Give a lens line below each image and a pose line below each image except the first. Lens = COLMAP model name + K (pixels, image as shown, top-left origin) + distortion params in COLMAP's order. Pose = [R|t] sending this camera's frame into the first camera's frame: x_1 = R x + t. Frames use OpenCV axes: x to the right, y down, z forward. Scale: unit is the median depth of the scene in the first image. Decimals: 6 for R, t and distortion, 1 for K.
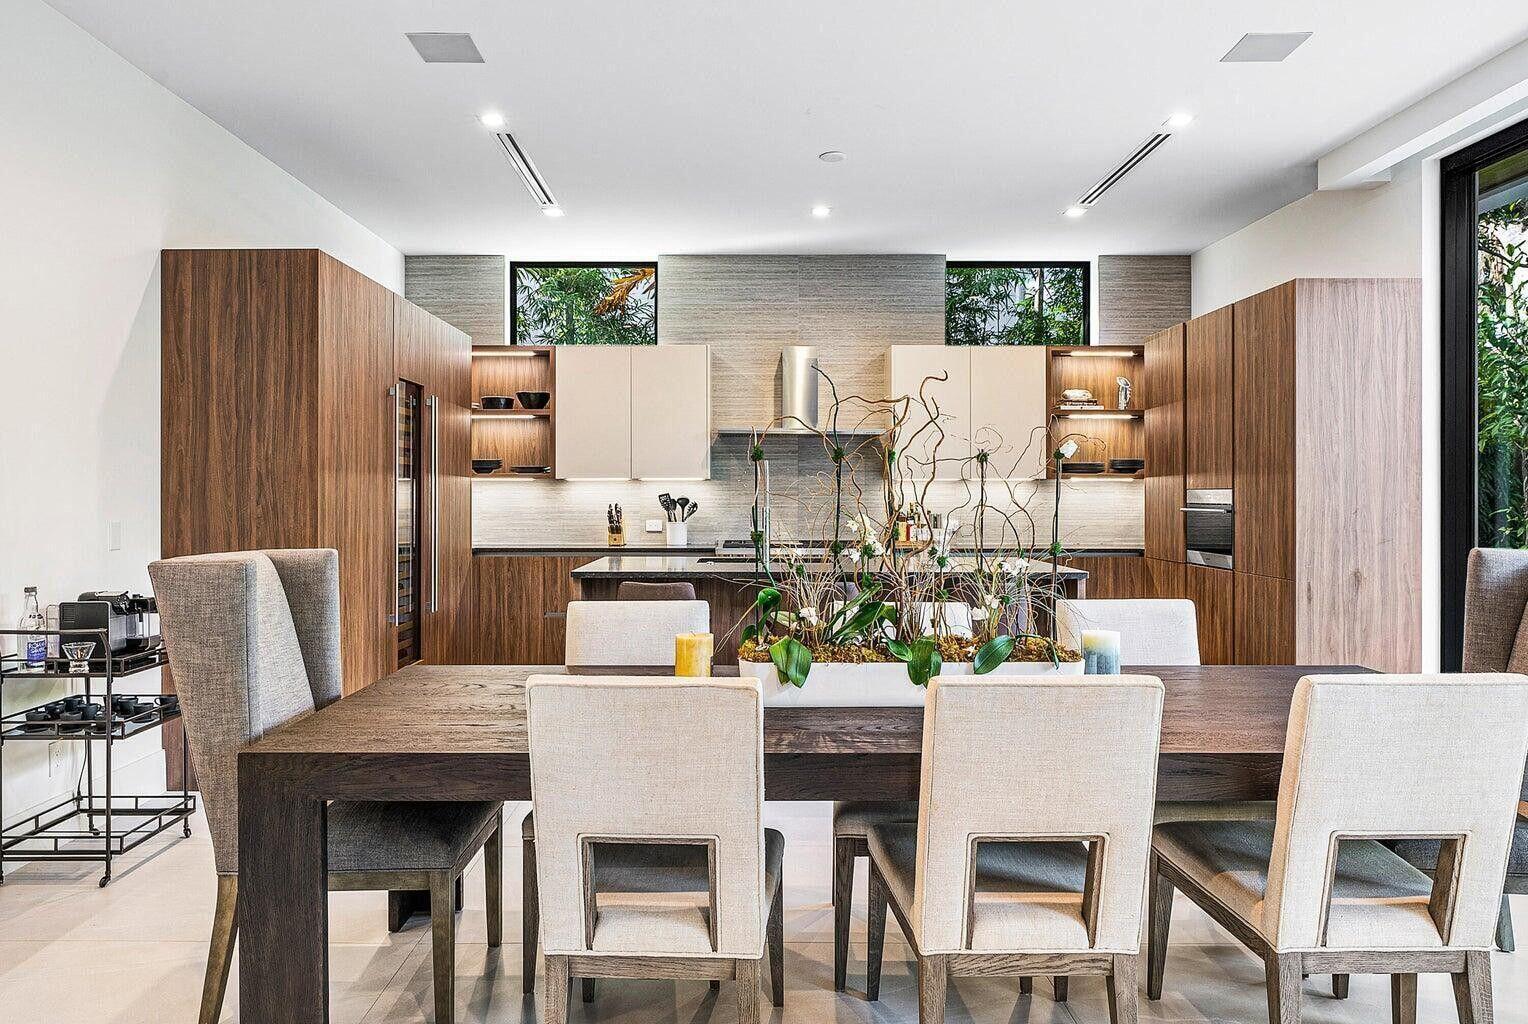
lens RADIAL K [[996.6, 0, 760.2], [0, 996.6, 493.3], [0, 0, 1]] dist [-0.003328, 0.003726]
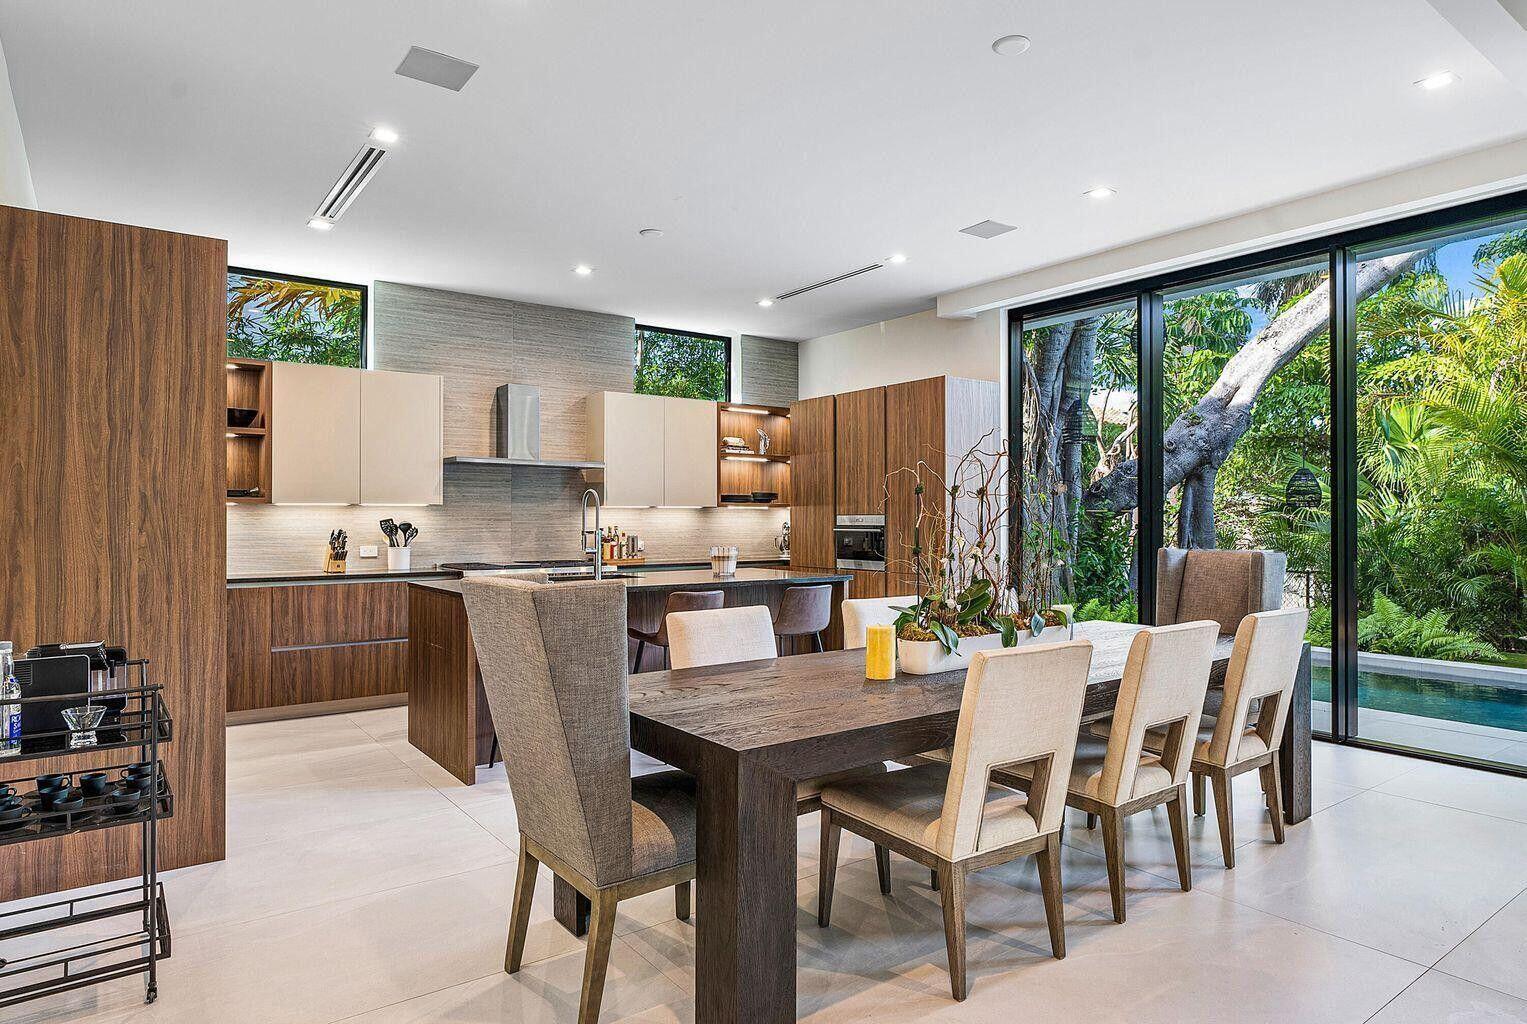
lens RADIAL K [[888.4, 0, 763.5], [0, 888.4, 512.0], [0, 0, 1]] dist [-0.004001, 0.001187]
pose [[0.804890, 0.003112, 0.593416, -0.438985], [0.001583, 0.999971, -0.007391, 0.000678], [-0.593422, 0.006888, 0.804862, 0.075480]]
